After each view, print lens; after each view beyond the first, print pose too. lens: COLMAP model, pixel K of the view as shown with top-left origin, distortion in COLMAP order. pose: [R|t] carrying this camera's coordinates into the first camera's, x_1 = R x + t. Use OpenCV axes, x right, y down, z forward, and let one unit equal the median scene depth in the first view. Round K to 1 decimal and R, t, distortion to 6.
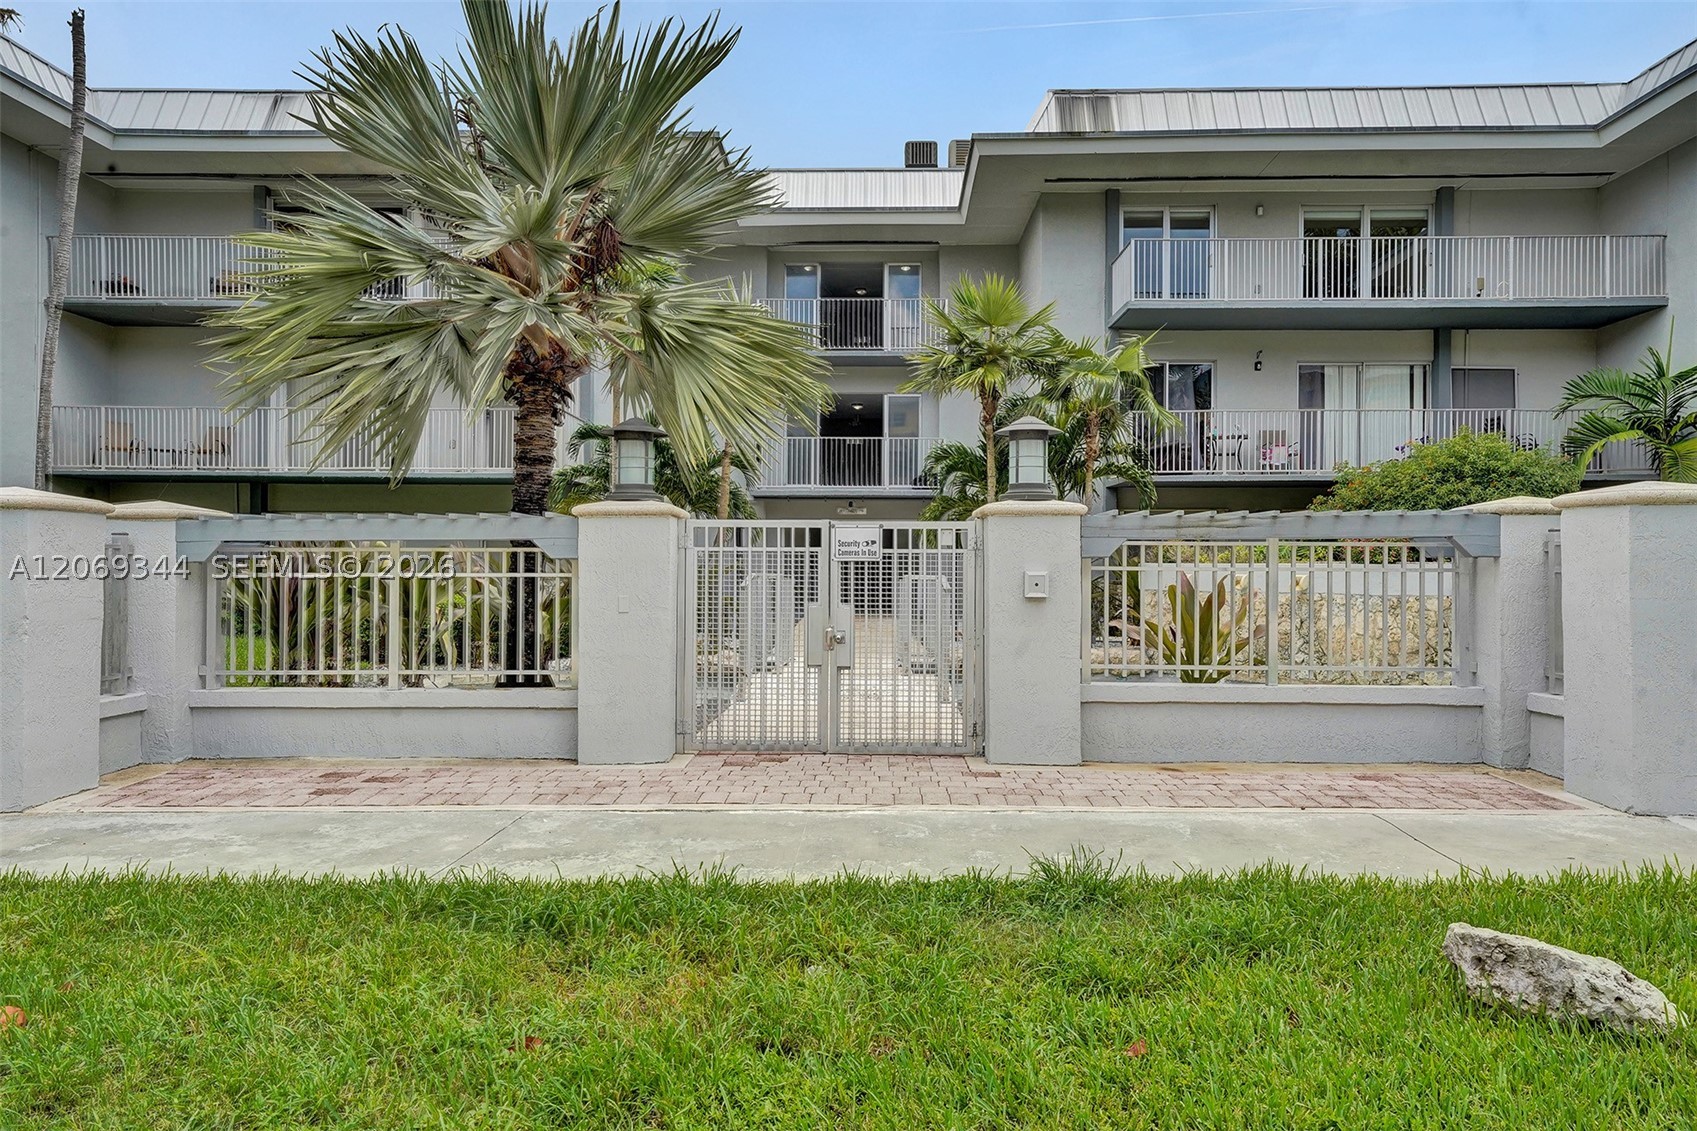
lens RADIAL K [[1114.8, 0, 848.5], [0, 1114.8, 565.5], [0, 0, 1]] dist [0.059430, 0.000112]
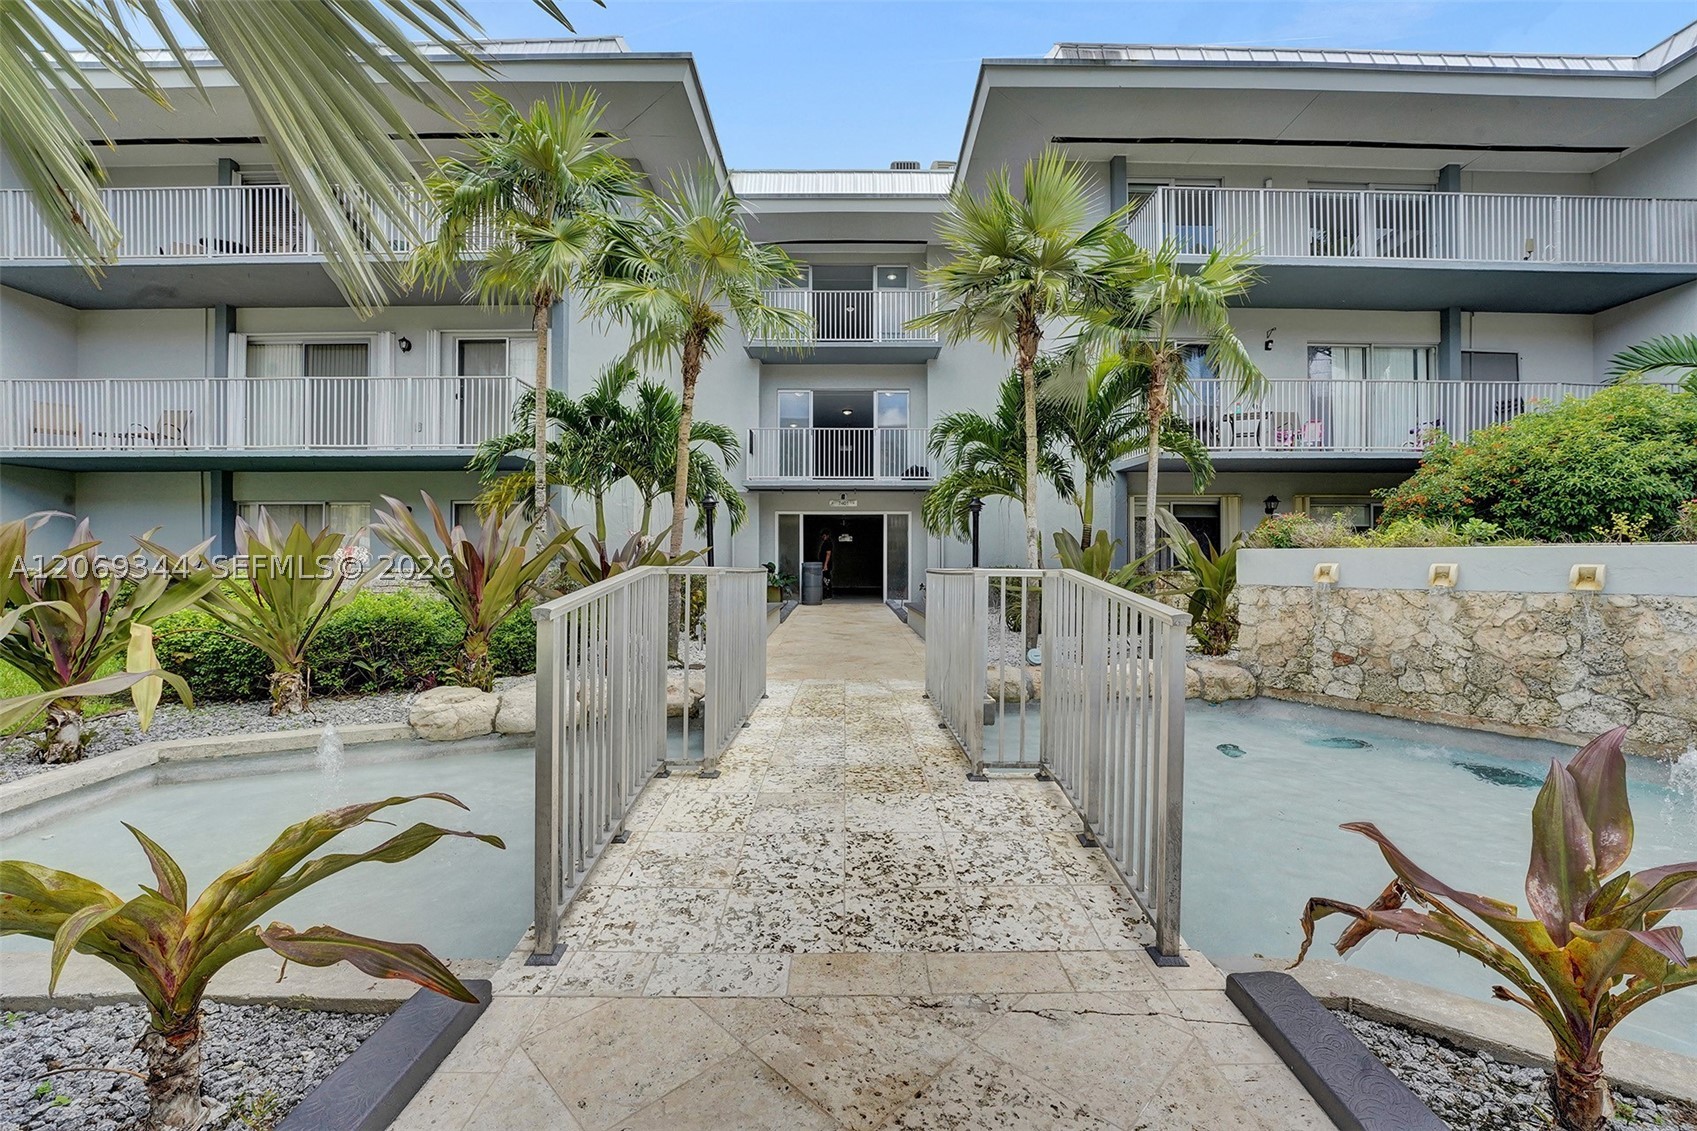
lens RADIAL K [[701.0, 0, 863.3], [0, 701.0, 560.2], [0, 0, 1]] dist [-0.028744, 0.004311]
pose [[0.999278, -0.003891, 0.037781, -0.003651], [0.003705, 0.999981, 0.004978, 0.001728], [-0.037800, -0.004834, 0.999274, 0.433071]]
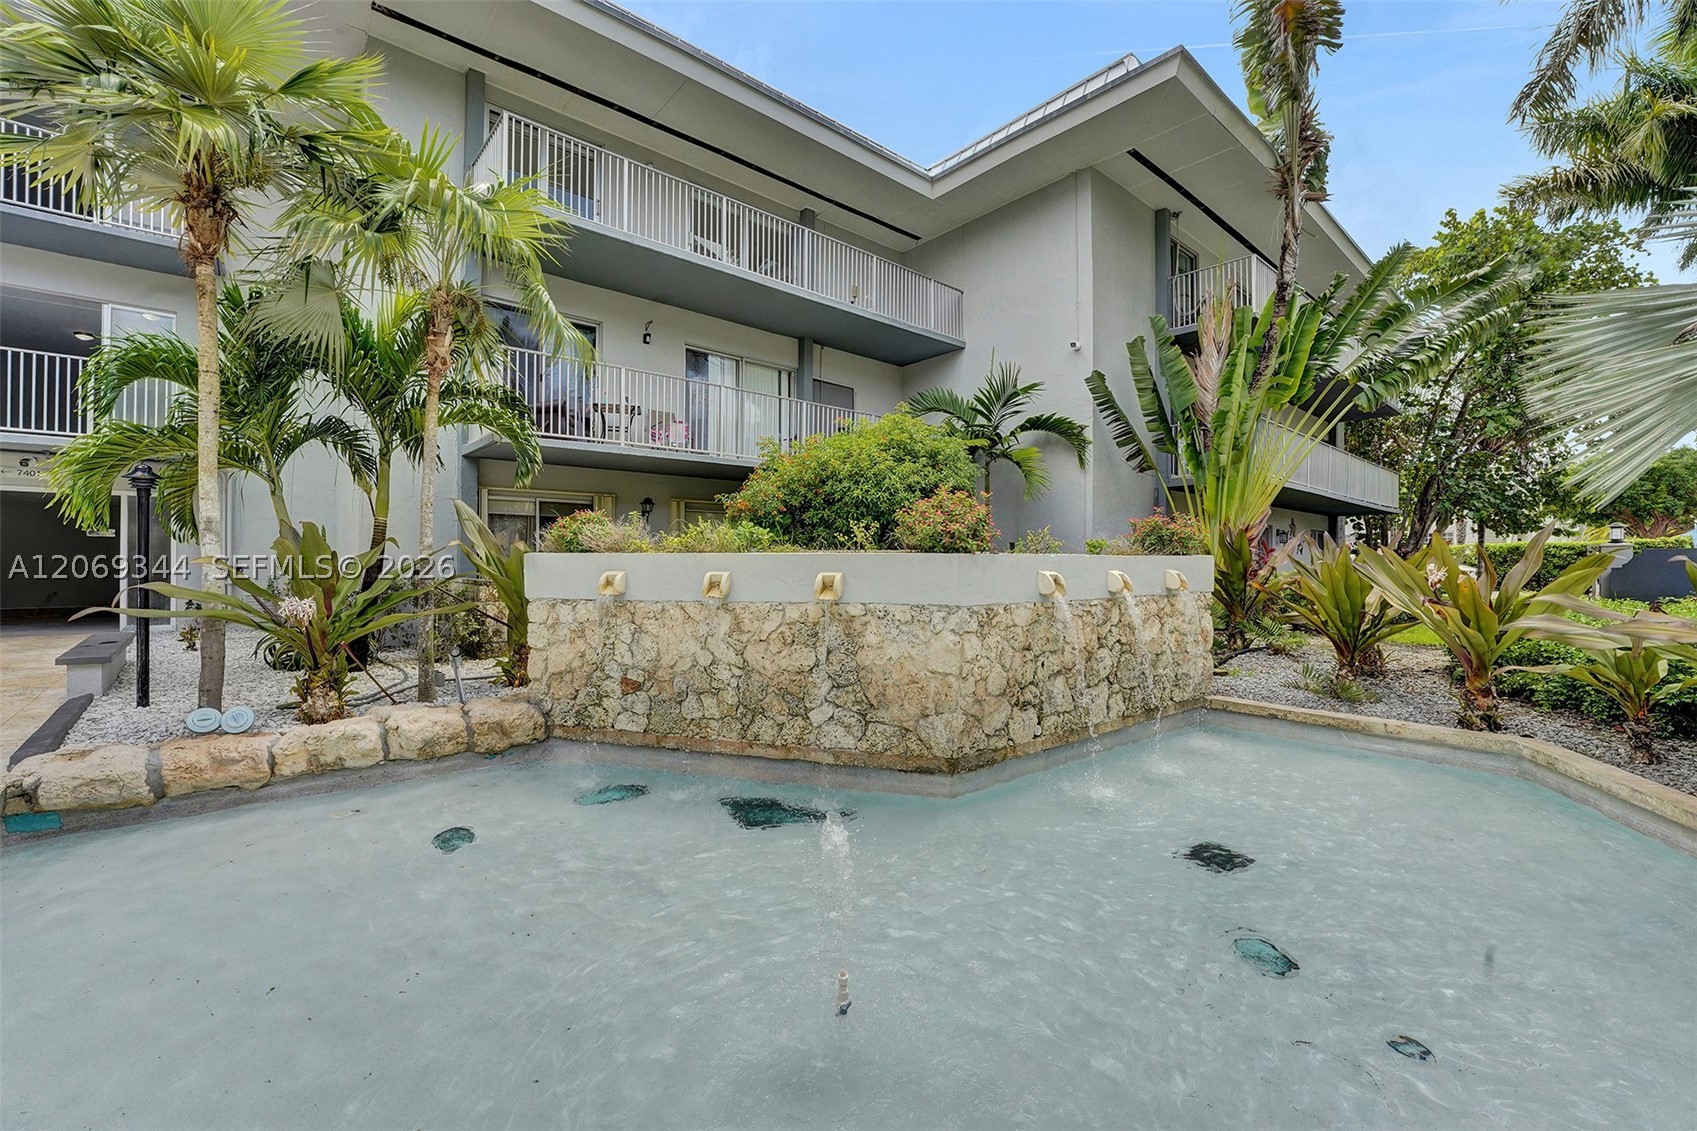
lens RADIAL K [[694.7, 0, 858.4], [0, 694.7, 559.3], [0, 0, 1]] dist [-0.029088, 0.004402]
pose [[0.731677, 0.001995, 0.681648, 0.112169], [-0.001715, 0.999998, -0.001085, 0.001085], [-0.681649, -0.000375, 0.731679, 0.487870]]
